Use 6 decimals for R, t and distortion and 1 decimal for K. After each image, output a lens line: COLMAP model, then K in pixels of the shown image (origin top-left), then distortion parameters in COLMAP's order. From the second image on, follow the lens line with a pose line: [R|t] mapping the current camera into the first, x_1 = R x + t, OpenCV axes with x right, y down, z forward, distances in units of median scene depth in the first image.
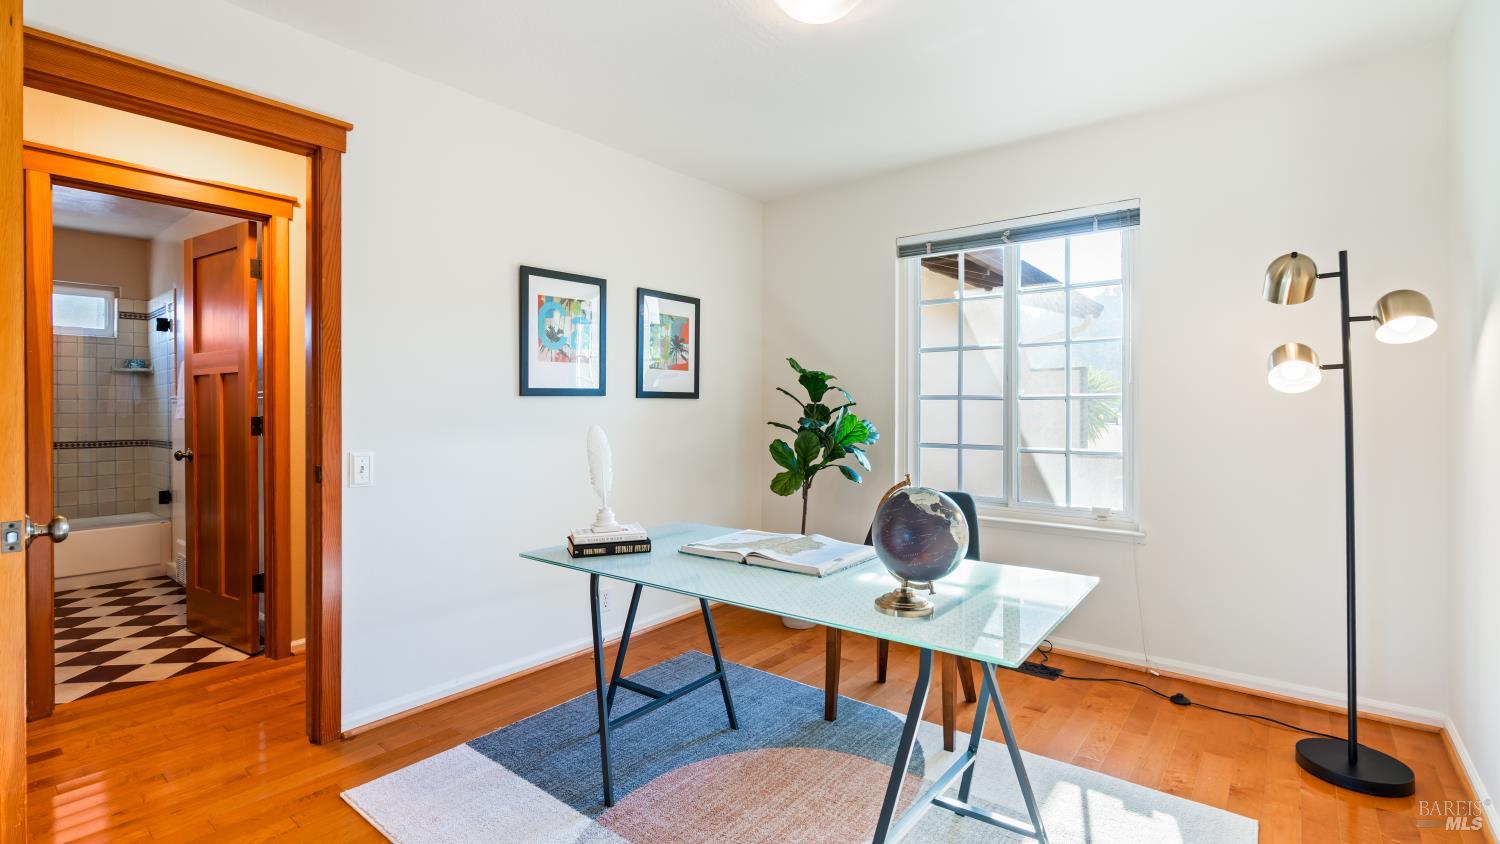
lens RADIAL K [[683.7, 0, 759.8], [0, 683.7, 400.5], [0, 0, 1]] dist [-0.002947, 0.001538]
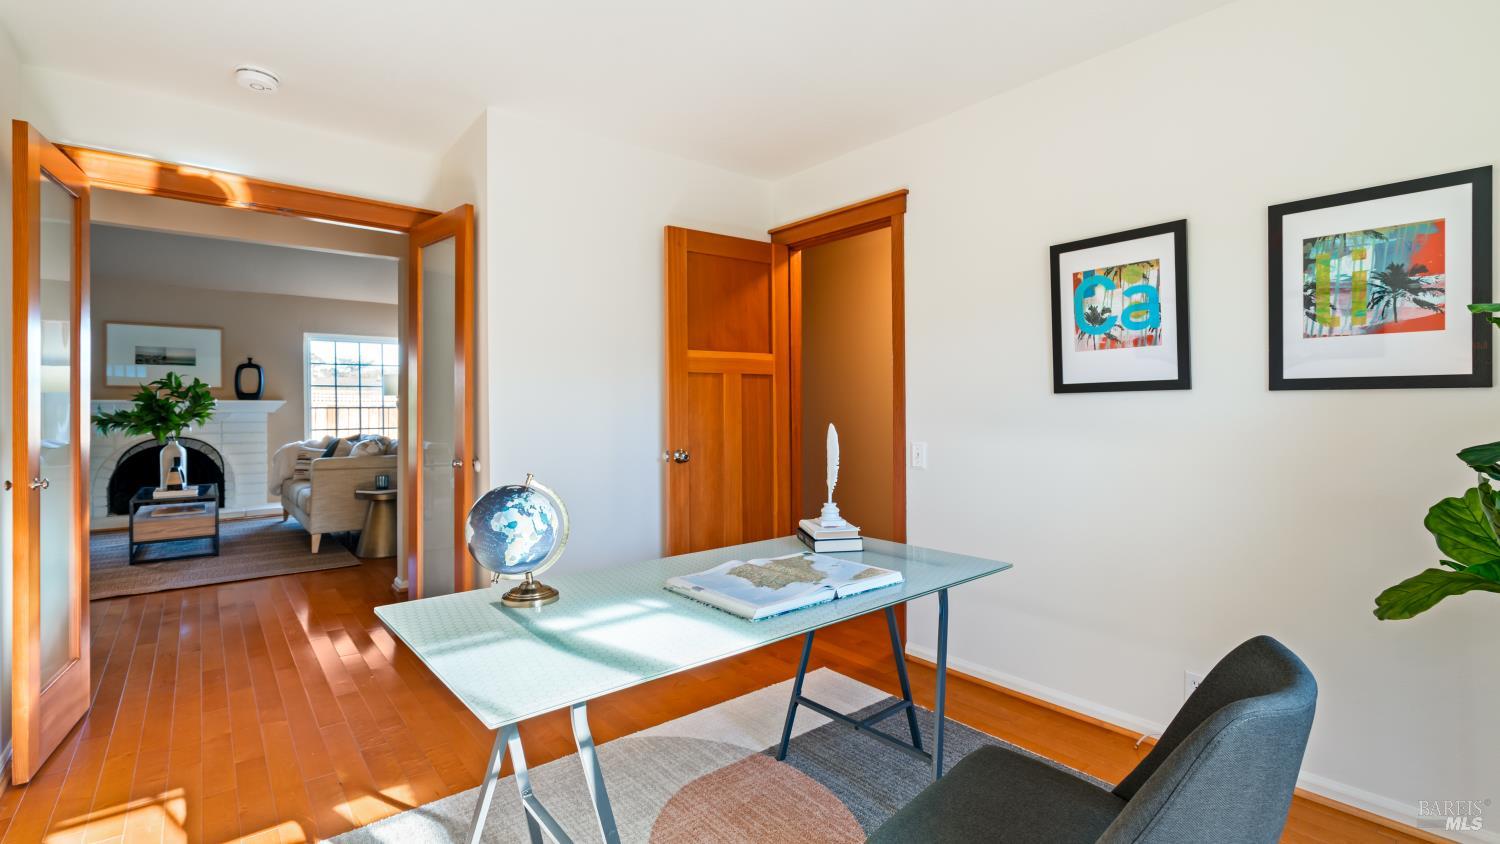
lens RADIAL K [[683.7, 0, 756.4], [0, 683.7, 407.5], [0, 0, 1]] dist [-0.002947, 0.001538]
pose [[-0.216272, -0.004233, -0.976324, 0.573542], [0.004890, 0.999973, -0.005419, 0.013799], [0.976321, -0.005947, -0.216246, 0.782284]]
